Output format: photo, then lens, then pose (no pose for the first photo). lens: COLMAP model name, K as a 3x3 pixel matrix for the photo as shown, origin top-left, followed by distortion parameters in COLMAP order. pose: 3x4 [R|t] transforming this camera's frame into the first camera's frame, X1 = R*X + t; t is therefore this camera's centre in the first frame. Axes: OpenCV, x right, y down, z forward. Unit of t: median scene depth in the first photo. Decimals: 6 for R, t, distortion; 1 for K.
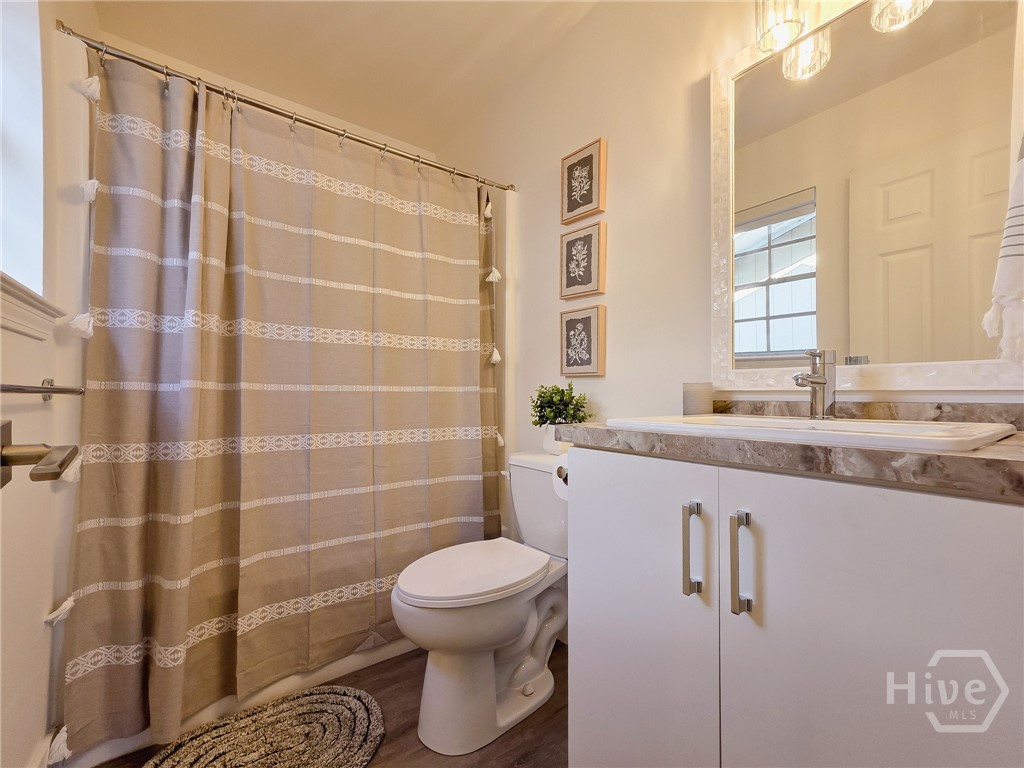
lens RADIAL K [[431.5, 0, 505.1], [0, 431.5, 392.3], [0, 0, 1]] dist [-0.008360, 0.009280]
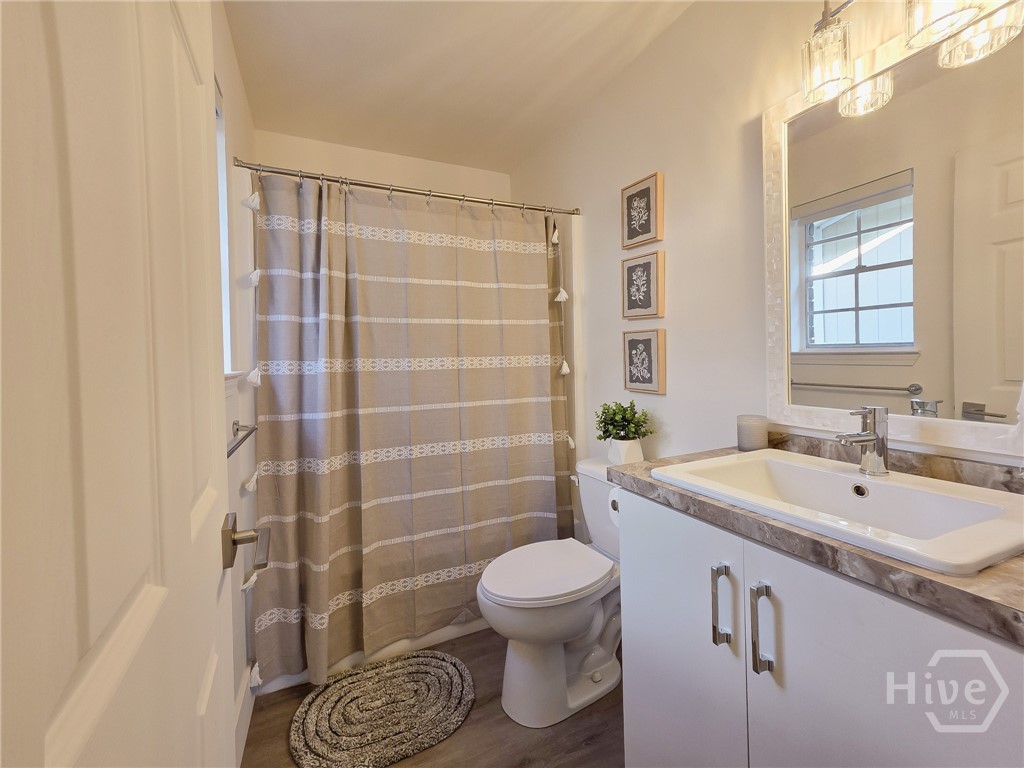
lens RADIAL K [[411.7, 0, 502.7], [0, 411.7, 362.6], [0, 0, 1]] dist [-0.003335, 0.005659]
pose [[0.978565, -0.021349, -0.204827, 0.053382], [0.025751, 0.999491, 0.018852, -0.170121], [0.204321, -0.023723, 0.978617, -0.097518]]
